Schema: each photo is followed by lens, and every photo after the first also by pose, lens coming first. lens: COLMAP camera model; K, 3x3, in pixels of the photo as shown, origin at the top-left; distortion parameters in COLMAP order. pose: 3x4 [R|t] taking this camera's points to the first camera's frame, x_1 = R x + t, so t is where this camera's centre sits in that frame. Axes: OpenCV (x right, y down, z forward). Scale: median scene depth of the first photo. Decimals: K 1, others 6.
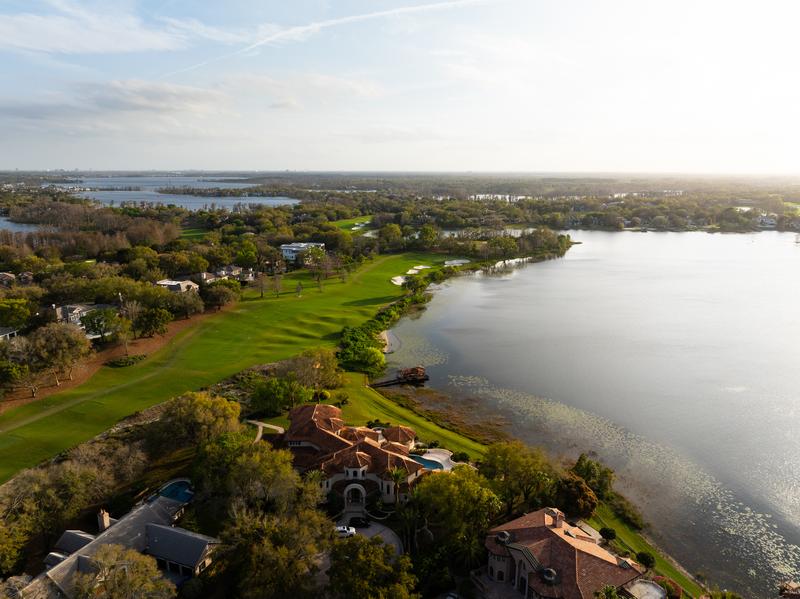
lens RADIAL K [[560.2, 0, 394.1], [0, 560.2, 296.5], [0, 0, 1]] dist [-0.003705, -0.006584]
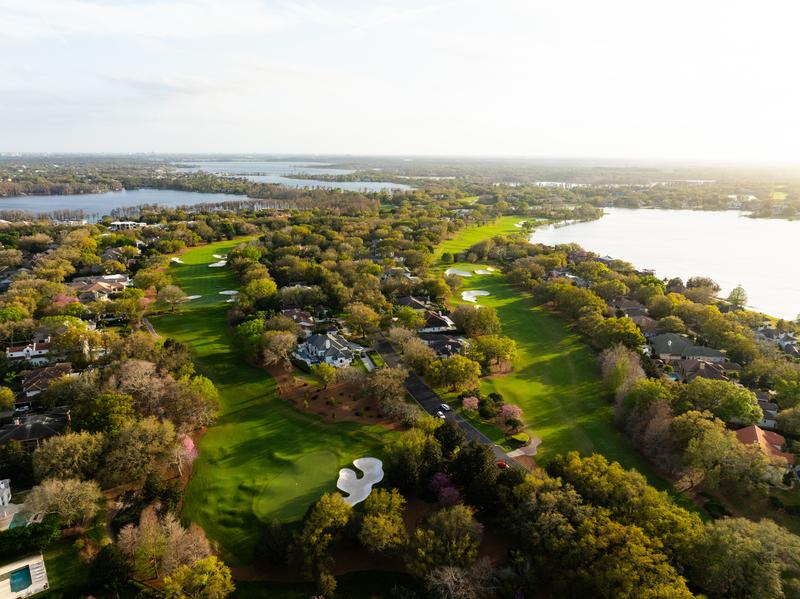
lens RADIAL K [[560.2, 0, 406.6], [0, 560.2, 302.6], [0, 0, 1]] dist [-0.003705, -0.006584]
pose [[0.997972, 0.024686, -0.058680, -0.147659], [-0.022383, 0.998966, 0.039581, 0.099928], [0.059596, -0.038187, 0.997492, -0.621459]]
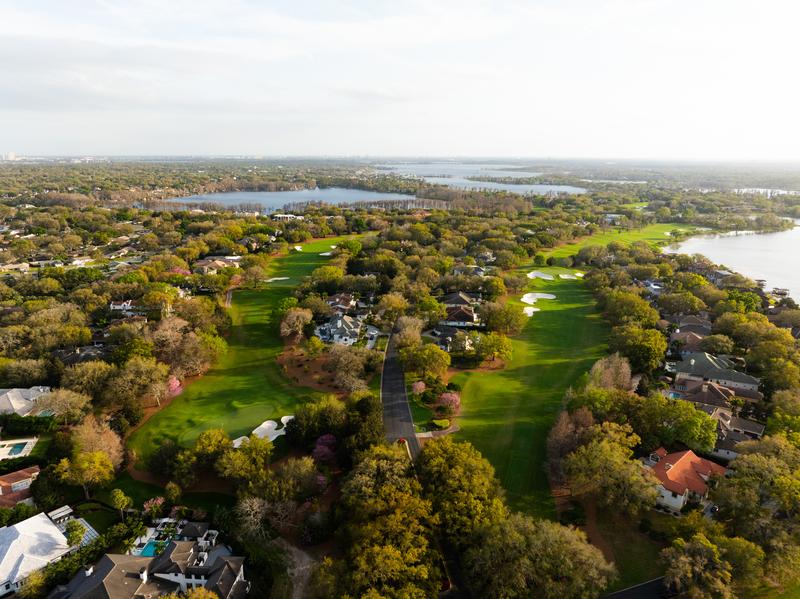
lens RADIAL K [[560.2, 0, 406.4], [0, 560.2, 296.8], [0, 0, 1]] dist [-0.003705, -0.006584]
pose [[0.914410, 0.104908, -0.390959, -0.021128], [-0.094746, 0.994472, 0.045252, 0.099604], [0.393545, -0.004337, 0.919295, -0.619384]]
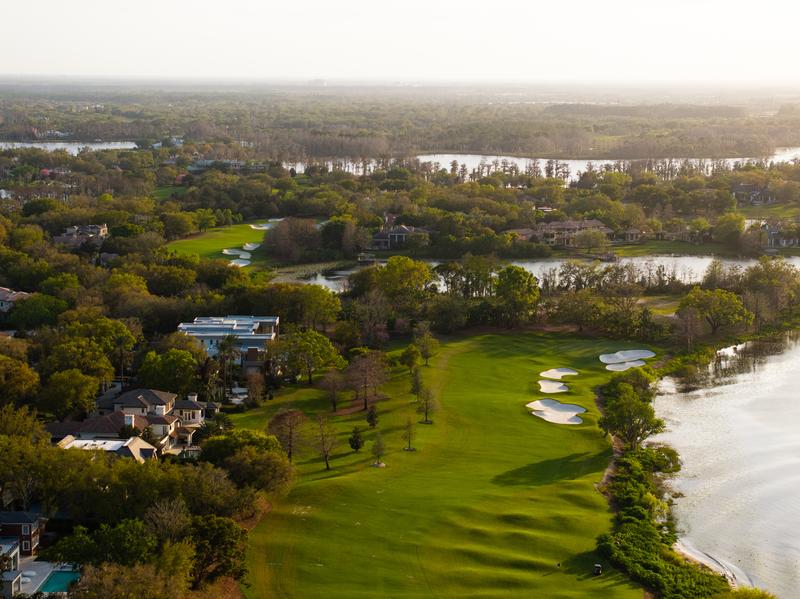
lens RADIAL K [[1621.8, 0, 400.1], [0, 1621.8, 298.5], [0, 0, 1]] dist [0.055479, 0.000000]
pose [[0.981607, -0.021952, 0.189646, -0.159498], [0.037799, 0.996049, -0.080355, -0.010143], [-0.187133, 0.086045, 0.978559, -0.055749]]
